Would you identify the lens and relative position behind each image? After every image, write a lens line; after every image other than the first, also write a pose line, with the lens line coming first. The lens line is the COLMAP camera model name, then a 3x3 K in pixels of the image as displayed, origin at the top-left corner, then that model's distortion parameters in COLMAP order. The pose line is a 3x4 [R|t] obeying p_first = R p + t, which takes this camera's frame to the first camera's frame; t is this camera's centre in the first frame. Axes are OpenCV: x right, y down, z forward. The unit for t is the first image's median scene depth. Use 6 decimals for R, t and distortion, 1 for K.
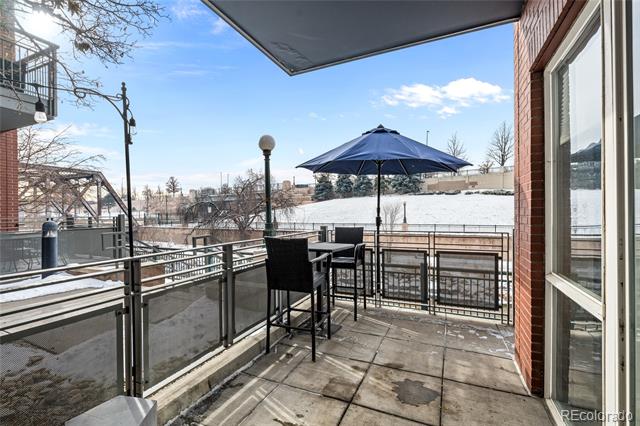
lens RADIAL K [[285.7, 0, 321.4], [0, 285.7, 216.4], [0, 0, 1]] dist [-0.000853, 0.001296]
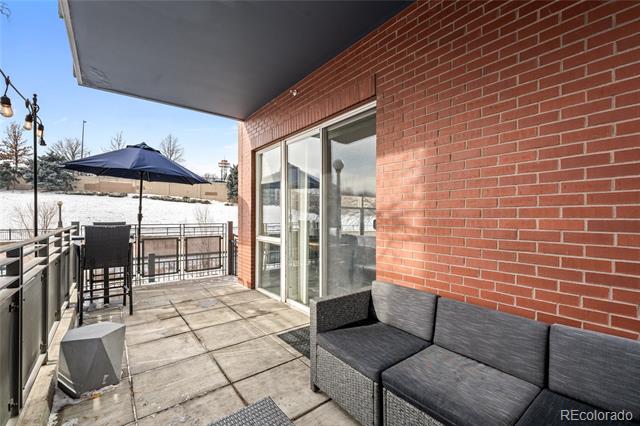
lens RADIAL K [[264.4, 0, 322.8], [0, 264.4, 216.2], [0, 0, 1]] dist [-0.000669, 0.000666]
pose [[0.454260, 0.013329, 0.890769, -0.531131], [0.000486, 0.999884, -0.015210, 0.035459], [-0.890869, 0.007342, 0.454201, -0.288191]]
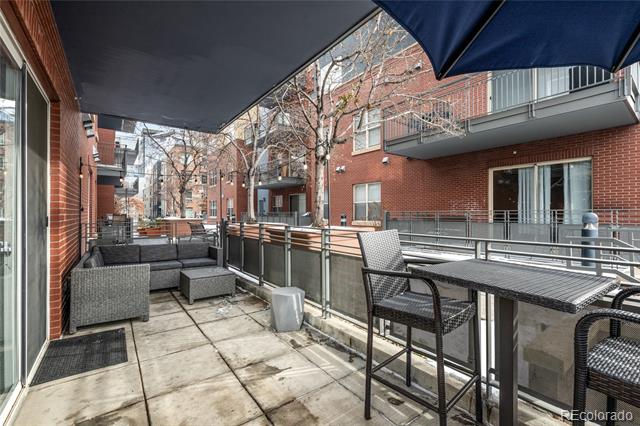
lens RADIAL K [[286.2, 0, 322.9], [0, 286.2, 213.4], [0, 0, 1]] dist [0.010458, -0.001454]
pose [[-0.484817, 0.008564, -0.874574, 0.434228], [-0.005385, 0.999904, 0.012776, 0.011265], [0.874599, 0.010904, -0.484725, 0.871856]]
